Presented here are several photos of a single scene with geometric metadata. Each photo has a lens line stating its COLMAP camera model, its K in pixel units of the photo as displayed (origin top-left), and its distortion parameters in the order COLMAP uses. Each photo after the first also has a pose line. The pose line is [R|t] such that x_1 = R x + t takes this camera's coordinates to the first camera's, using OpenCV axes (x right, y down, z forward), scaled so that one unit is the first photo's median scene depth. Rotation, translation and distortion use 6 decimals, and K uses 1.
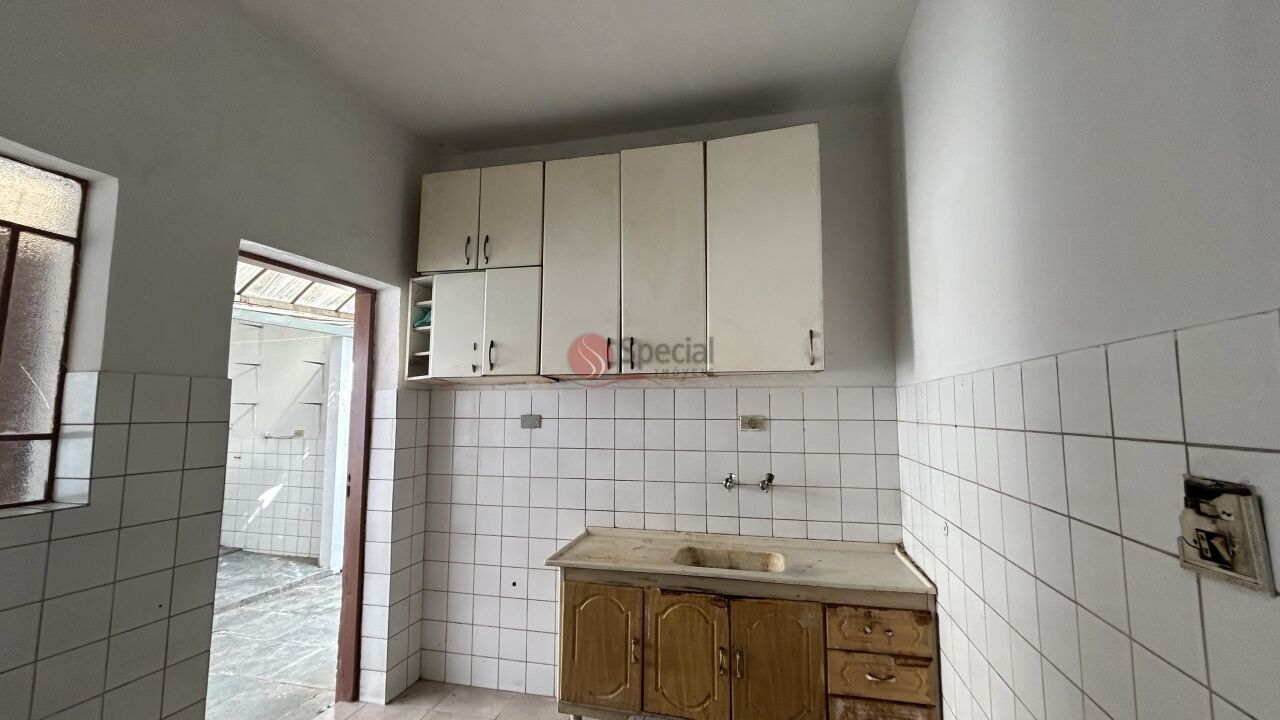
lens RADIAL K [[517.2, 0, 647.6], [0, 517.2, 364.0], [0, 0, 1]] dist [-0.003945, 0.001881]
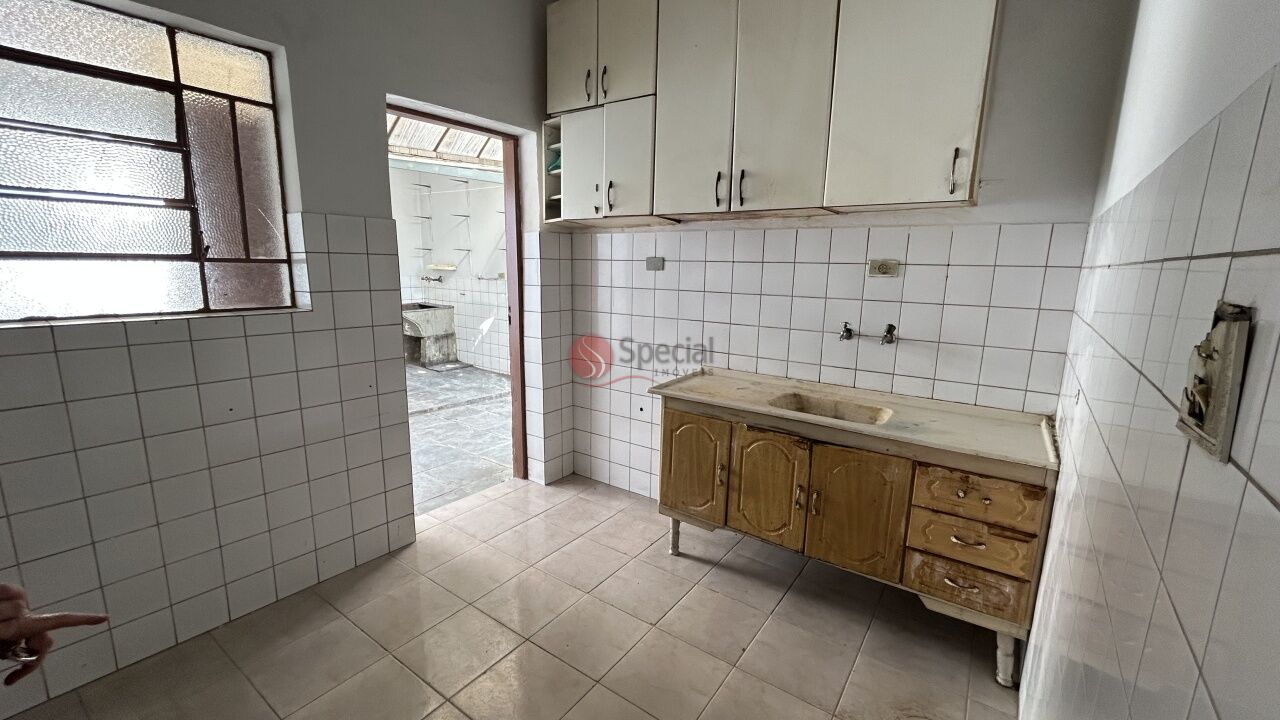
lens RADIAL K [[517.2, 0, 644.9], [0, 517.2, 363.8], [0, 0, 1]] dist [-0.003945, 0.001881]
pose [[0.927854, 0.086303, -0.362821, 0.170139], [0.016607, 0.962330, 0.271377, 0.027762], [0.372575, -0.257823, 0.891468, 0.028197]]
